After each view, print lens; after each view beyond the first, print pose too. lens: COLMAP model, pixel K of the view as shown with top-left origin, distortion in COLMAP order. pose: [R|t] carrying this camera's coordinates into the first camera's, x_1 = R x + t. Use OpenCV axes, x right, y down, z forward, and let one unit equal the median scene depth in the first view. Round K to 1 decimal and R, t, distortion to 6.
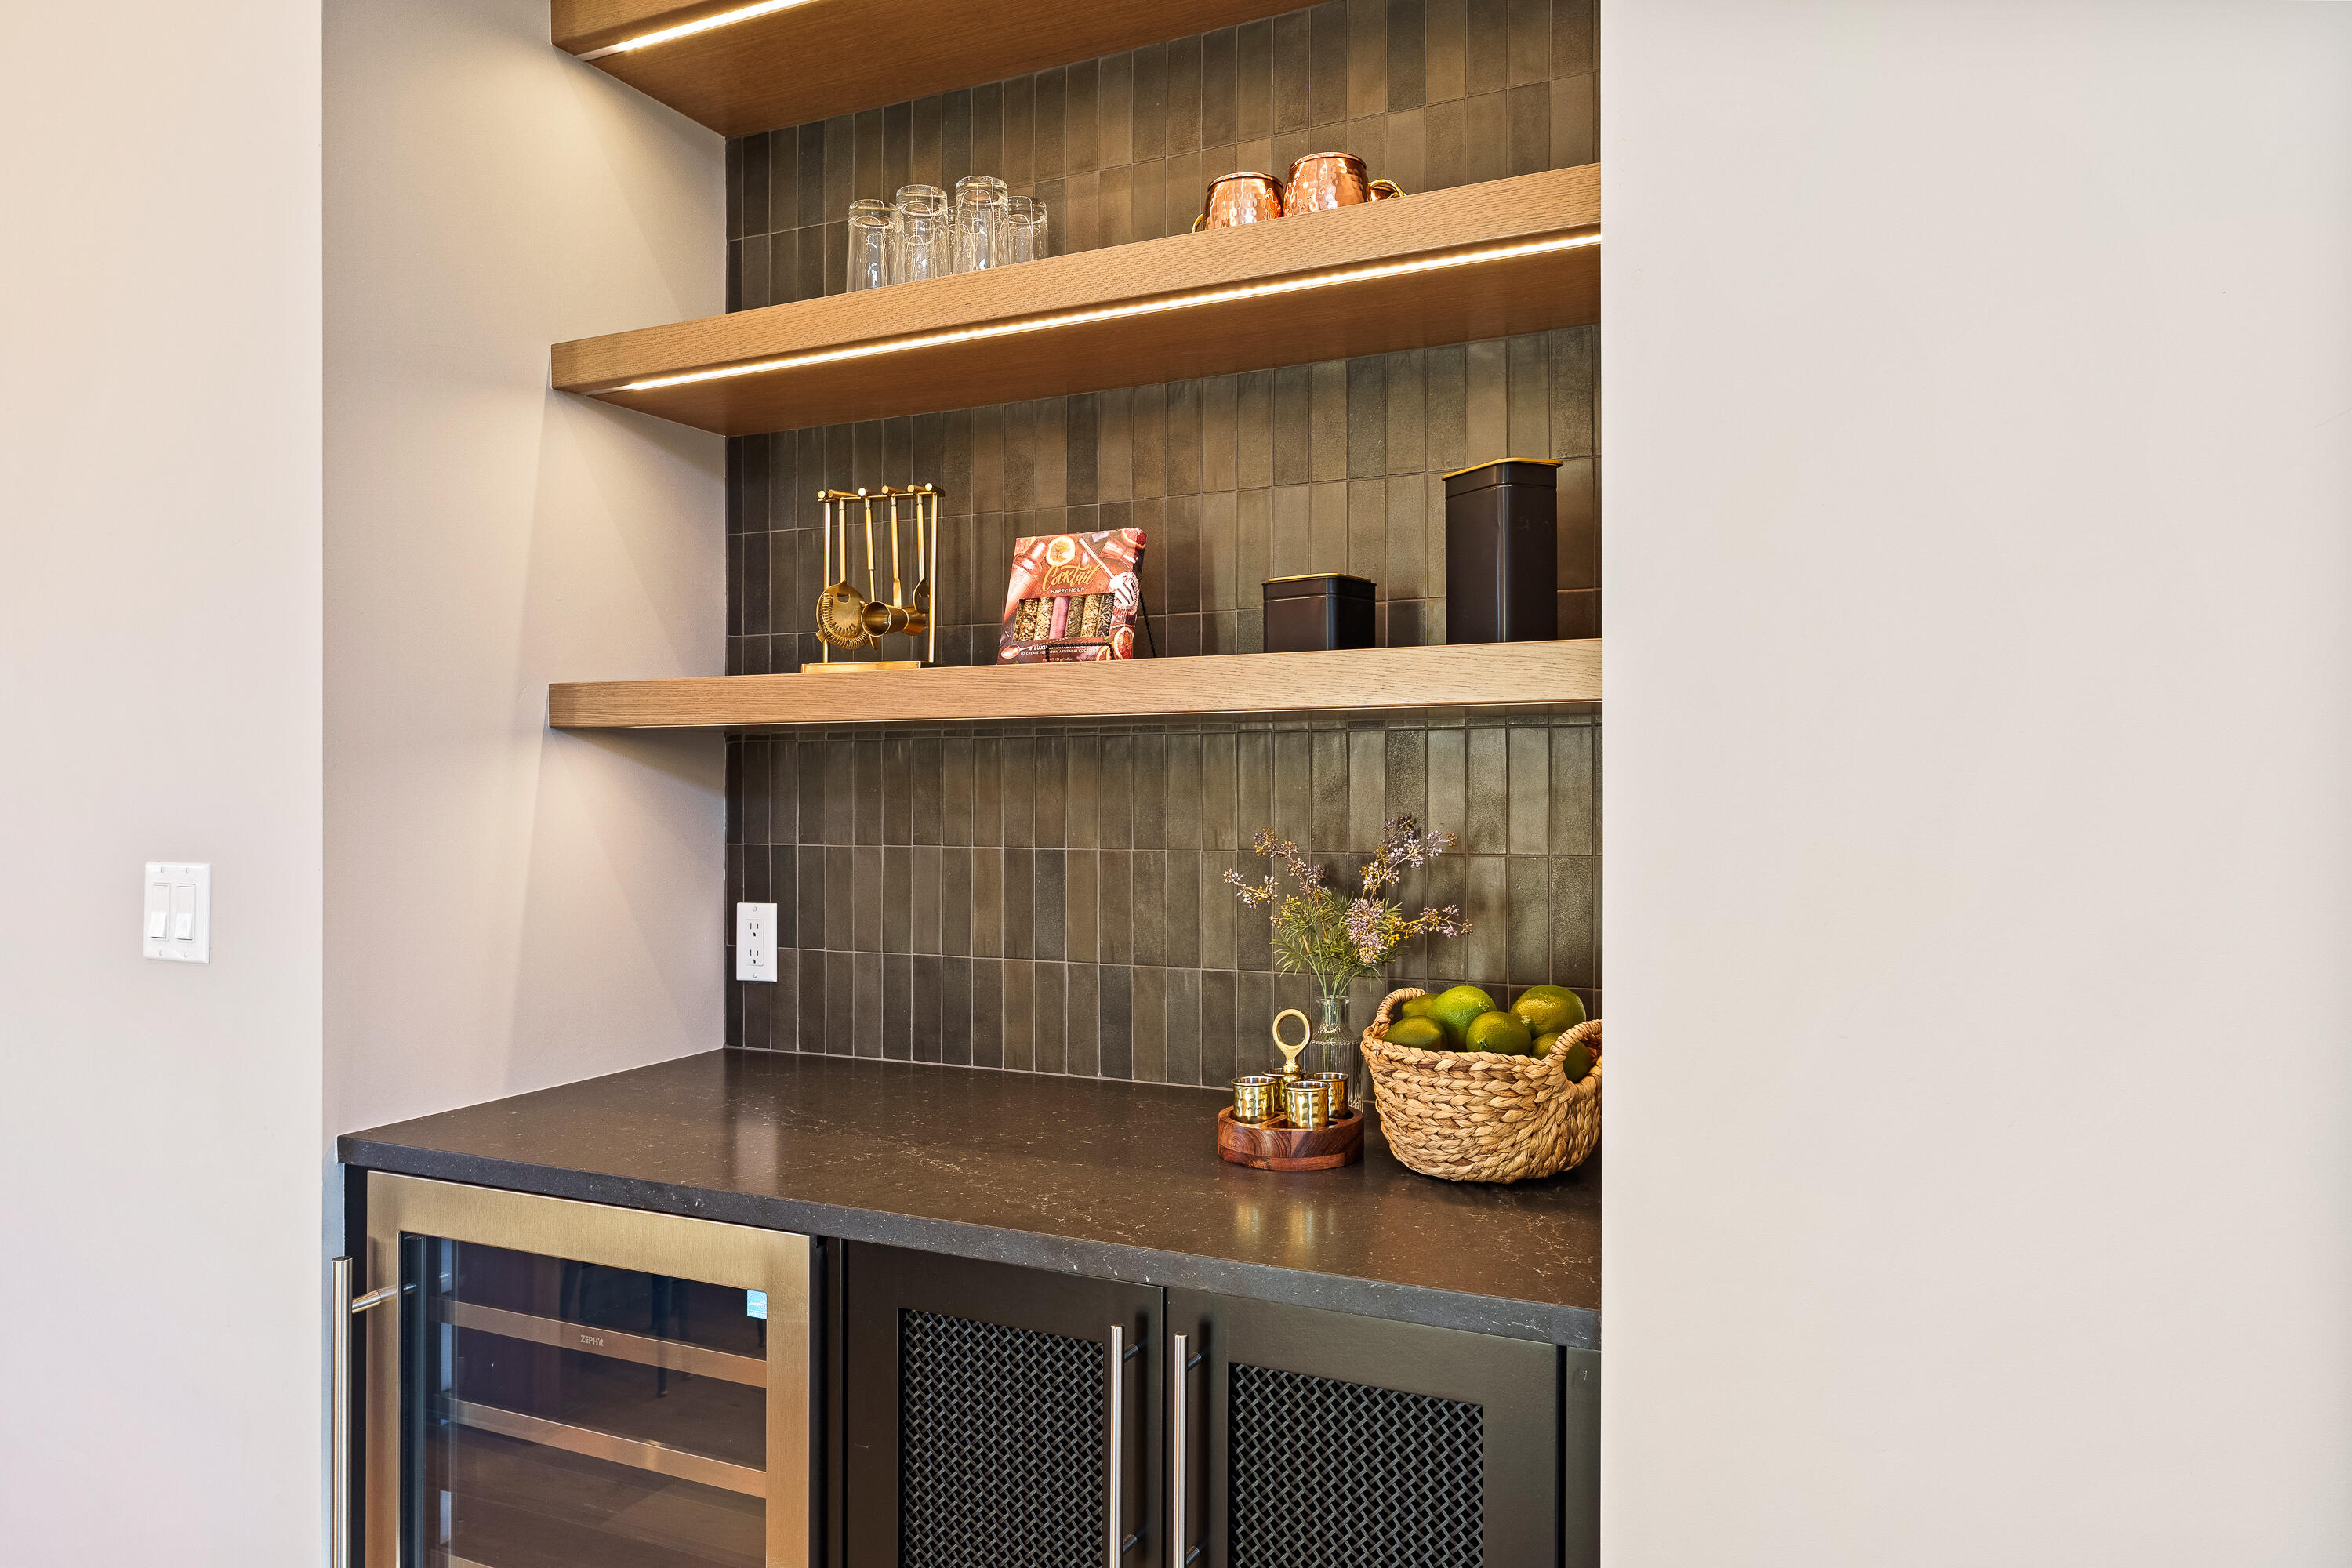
lens RADIAL K [[1589.2, 0, 1178.3], [0, 1589.2, 774.4], [0, 0, 1]] dist [0.003130, 0.000488]
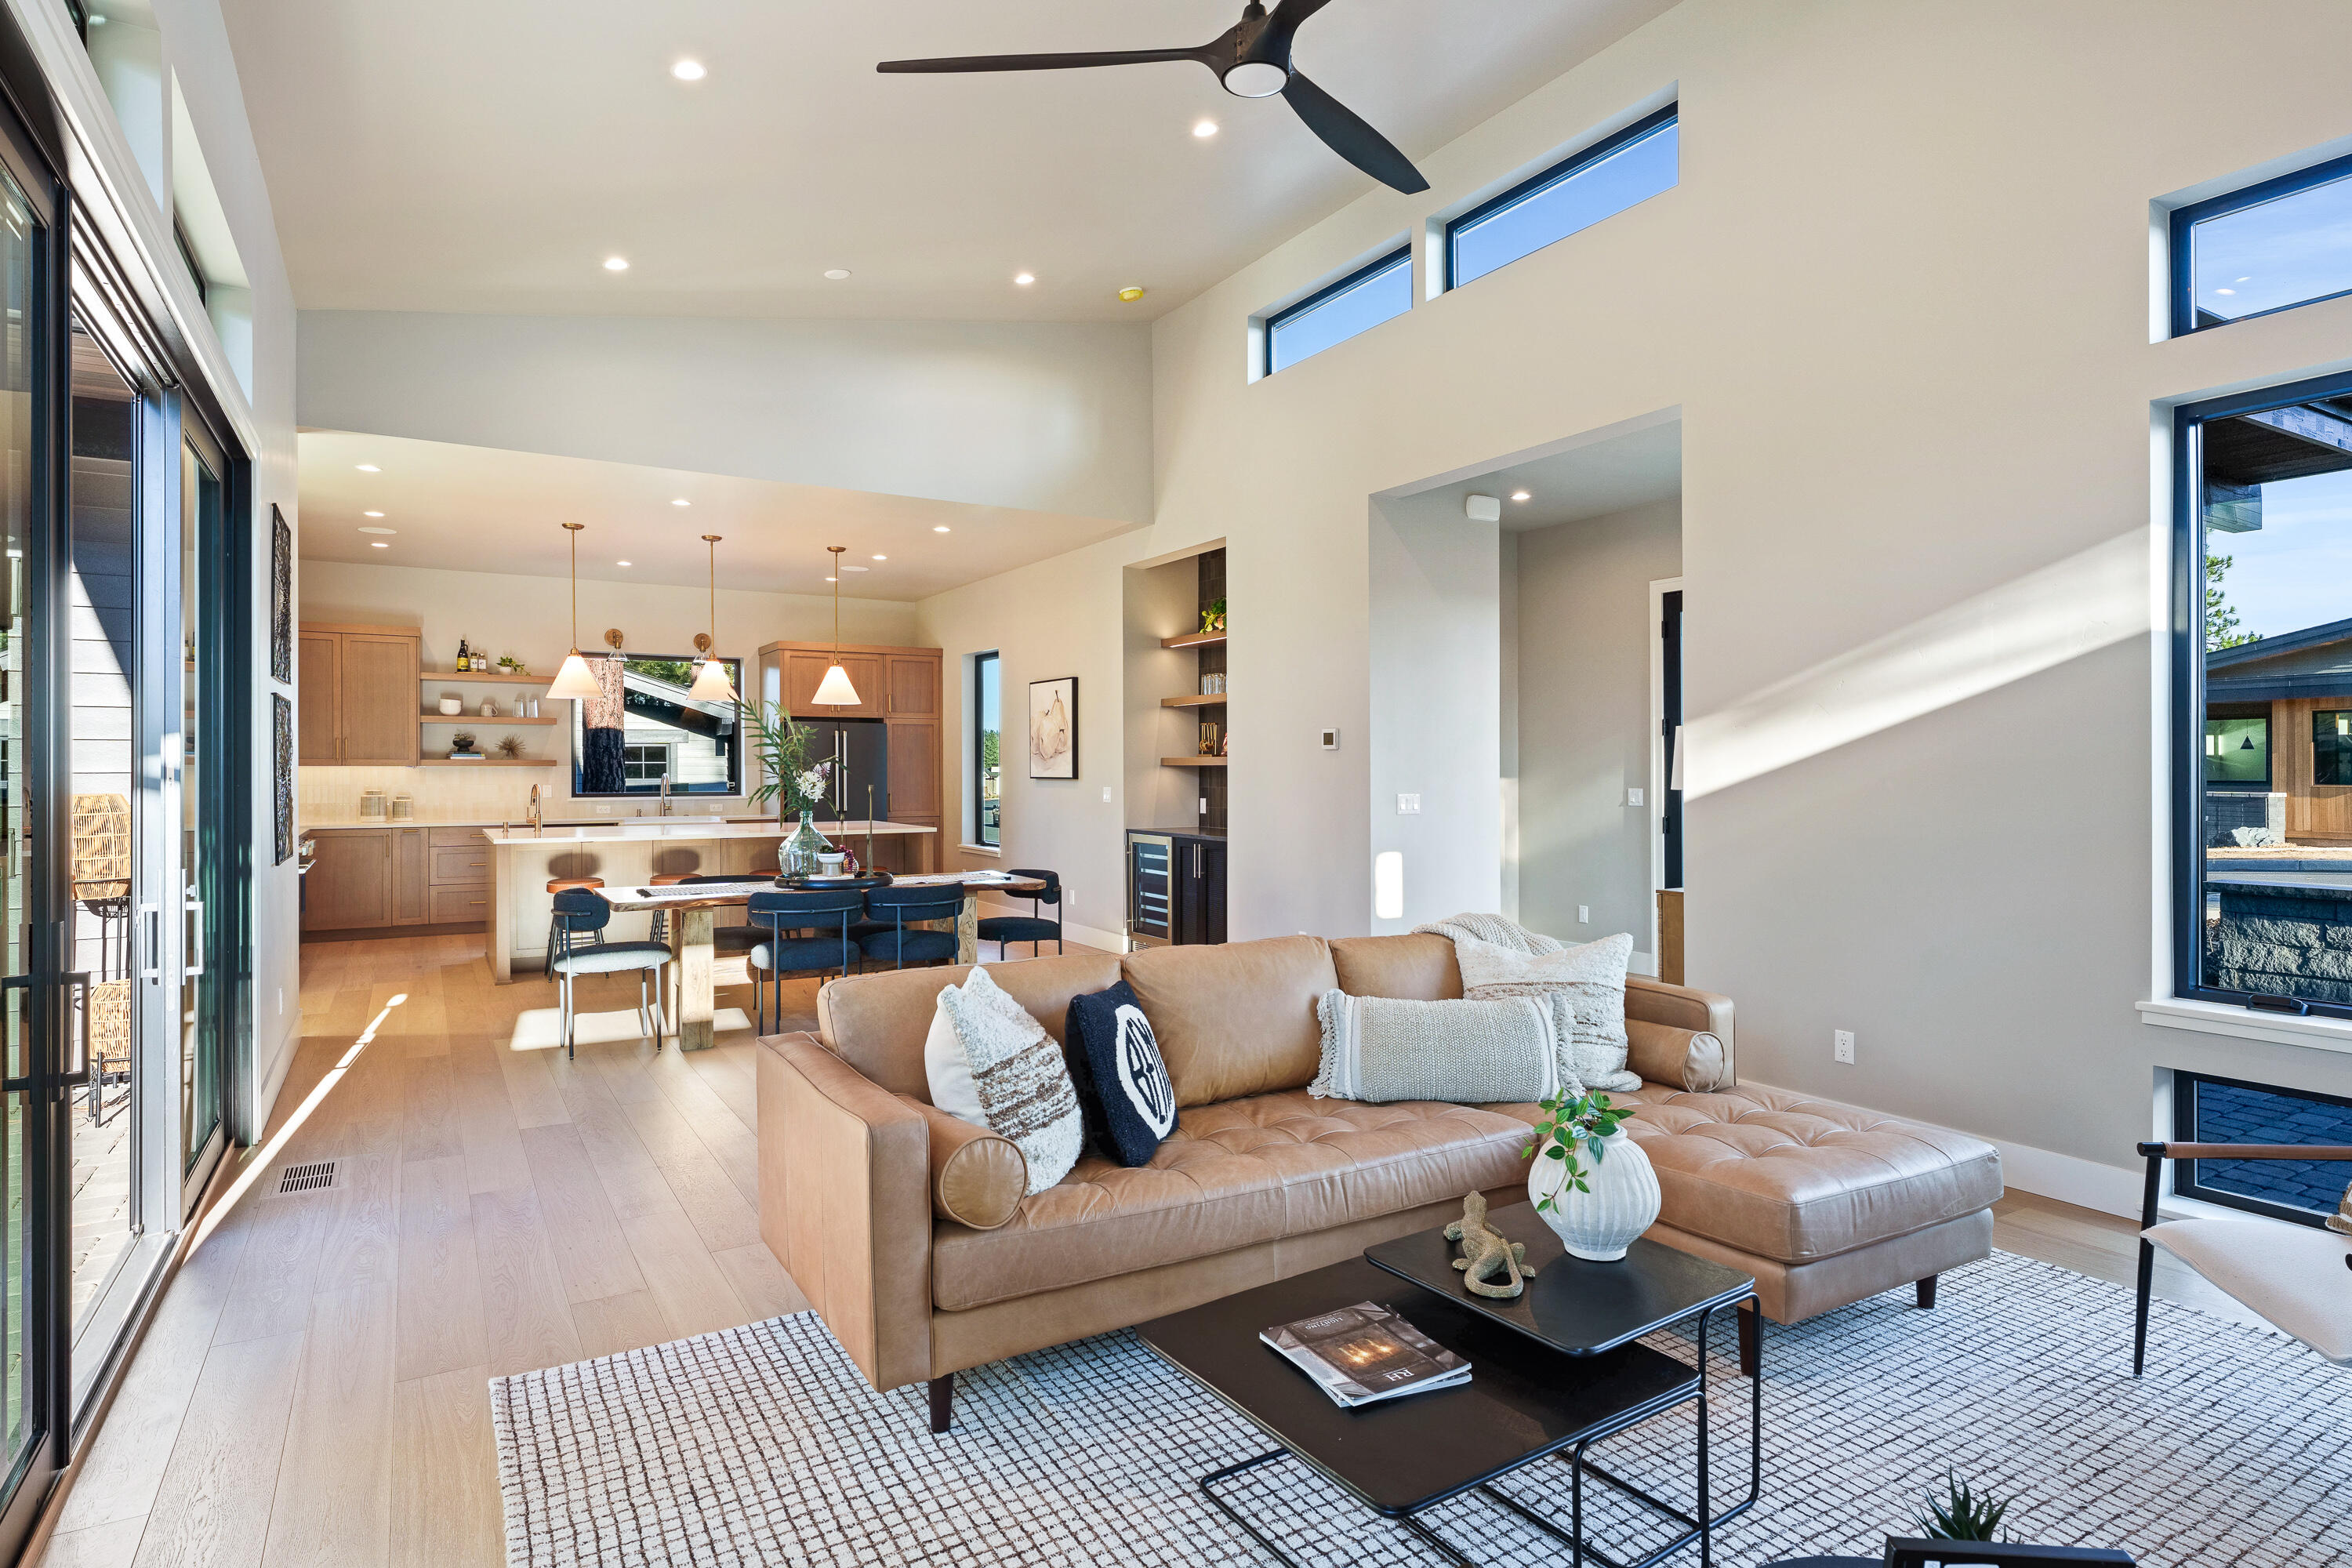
lens RADIAL K [[1322.0, 0, 1177.1], [0, 1322.0, 775.7], [0, 0, 1]] dist [0.003036, 0.002430]
pose [[0.828313, 0.006202, -0.560232, 2.423247], [0.000823, 0.999924, 0.012285, -0.053719], [0.560265, -0.010637, 0.828245, -3.048708]]
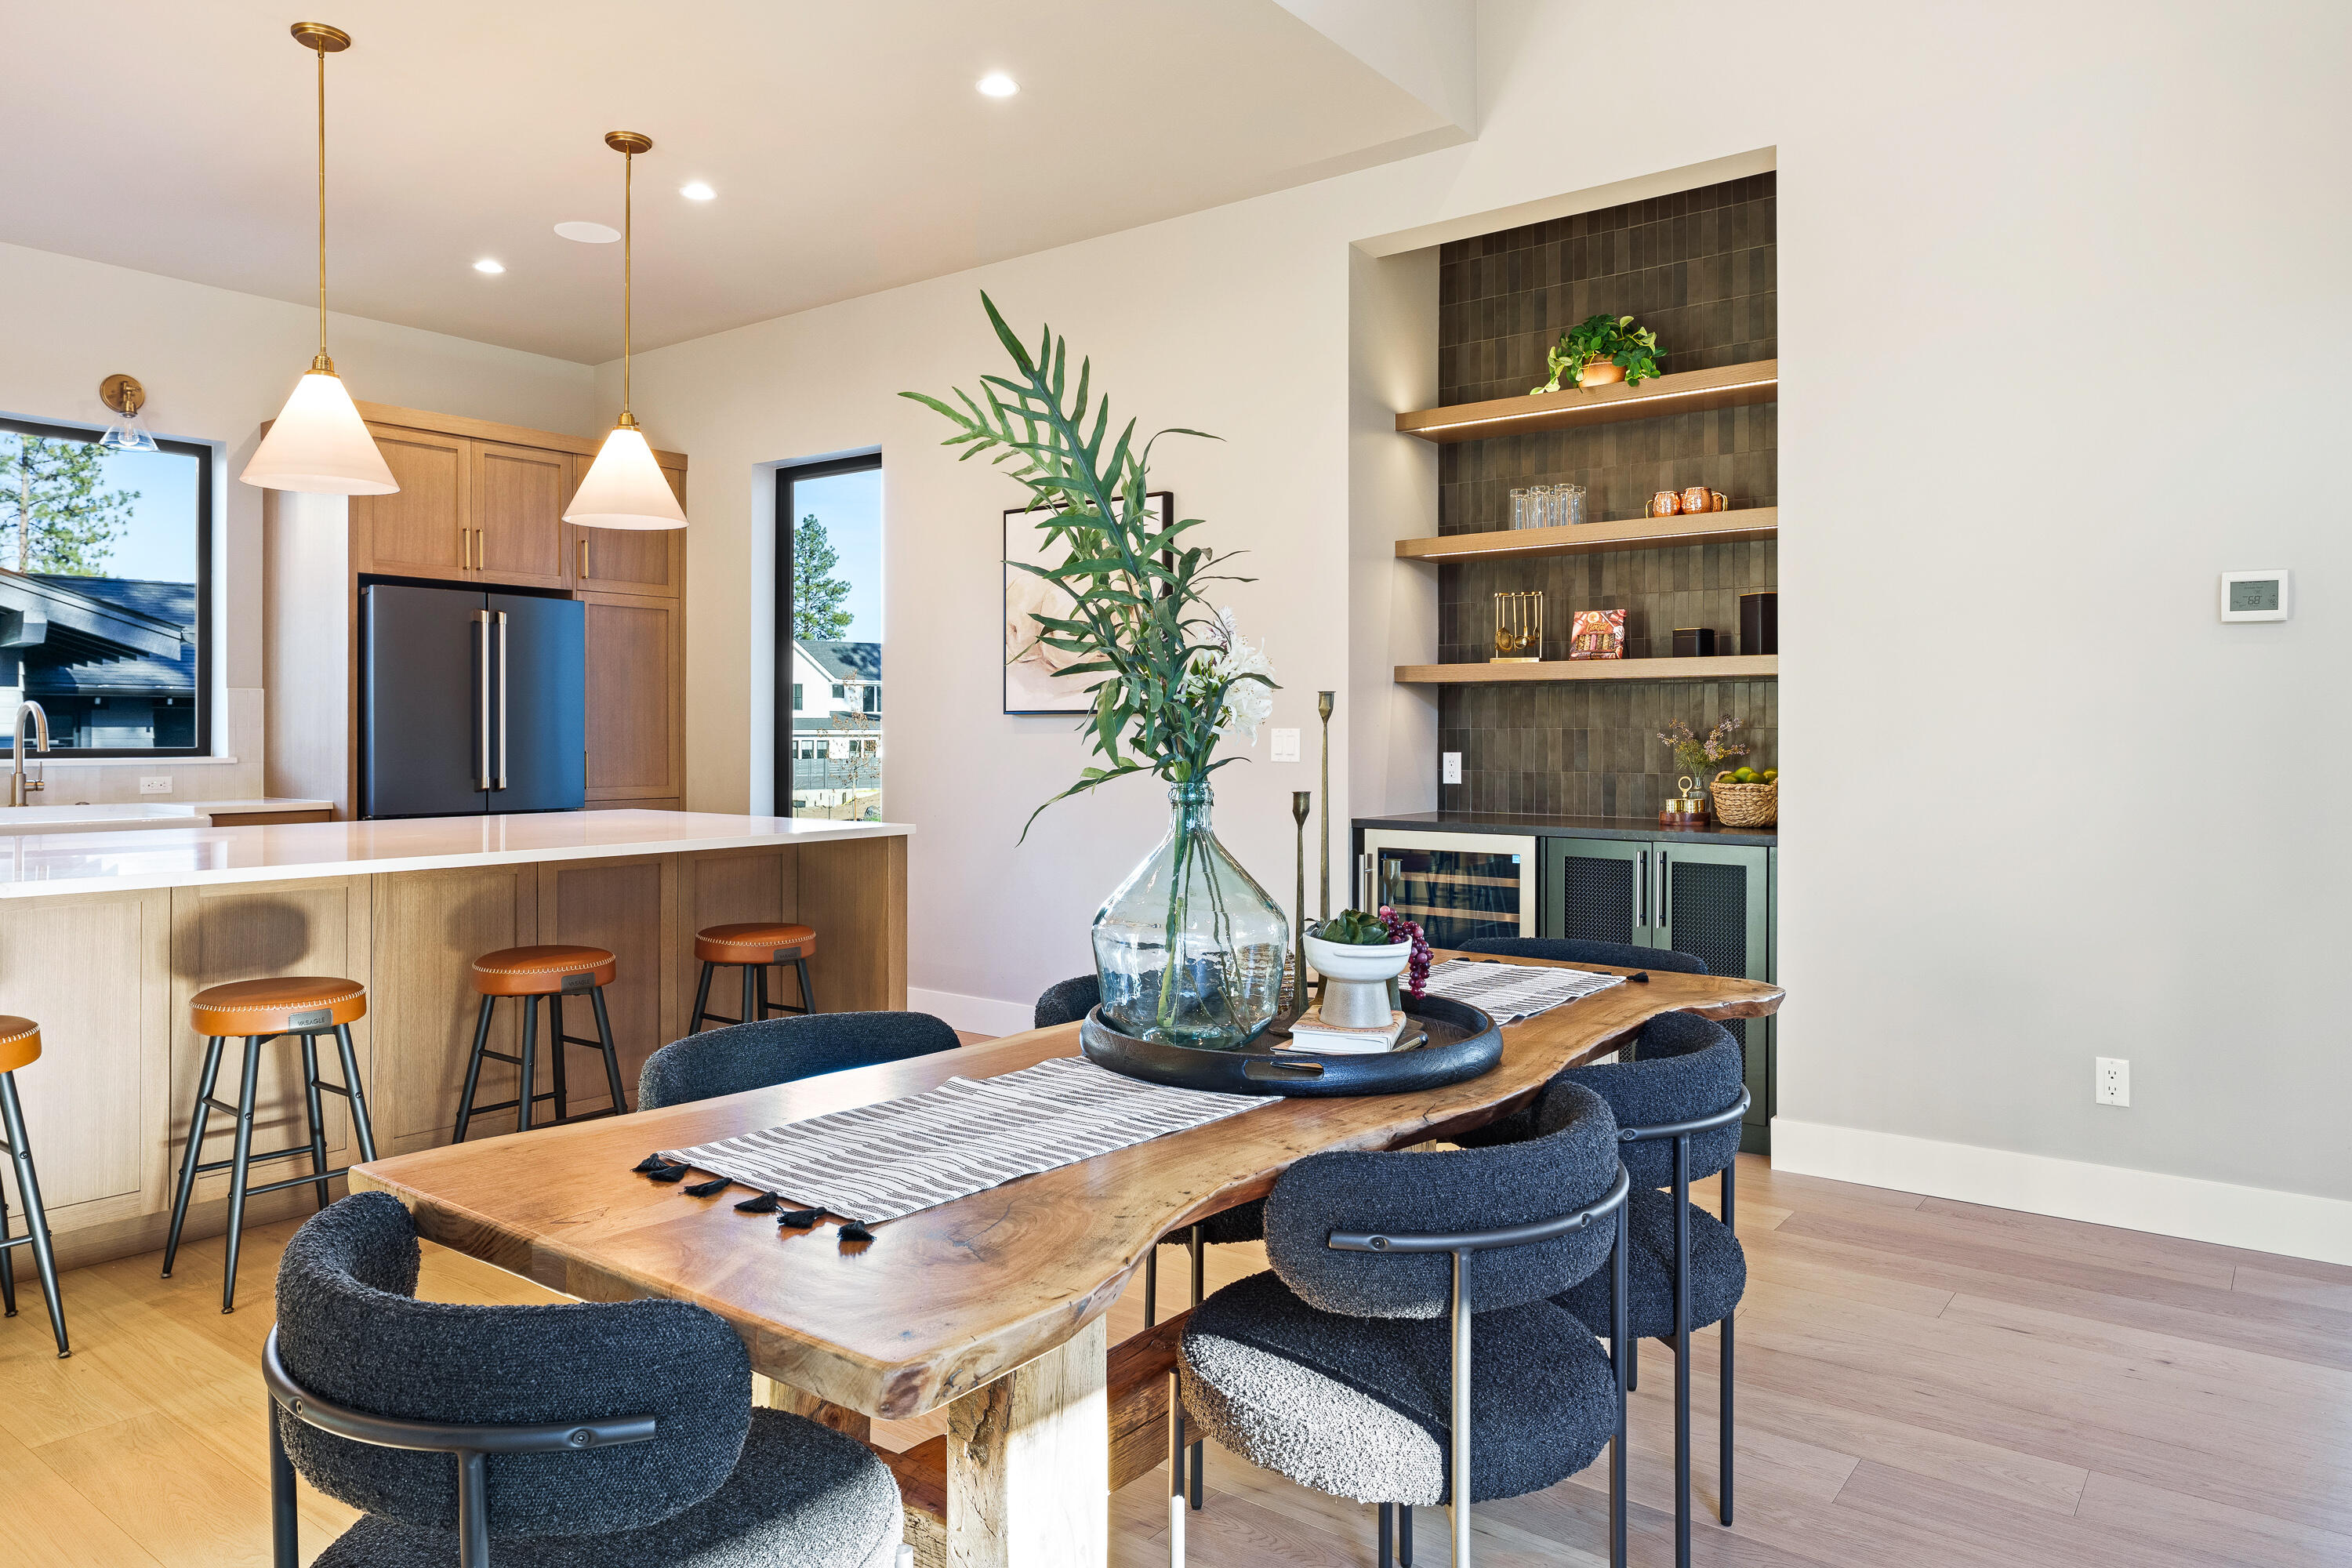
lens RADIAL K [[1548.5, 0, 1160.9], [0, 1548.5, 723.4], [0, 0, 1]] dist [-0.007981, -0.000682]
pose [[0.977925, 0.003181, -0.208931, -0.239926], [-0.003408, 0.999994, -0.000728, 0.045113], [0.208927, 0.001423, 0.977930, -1.723240]]
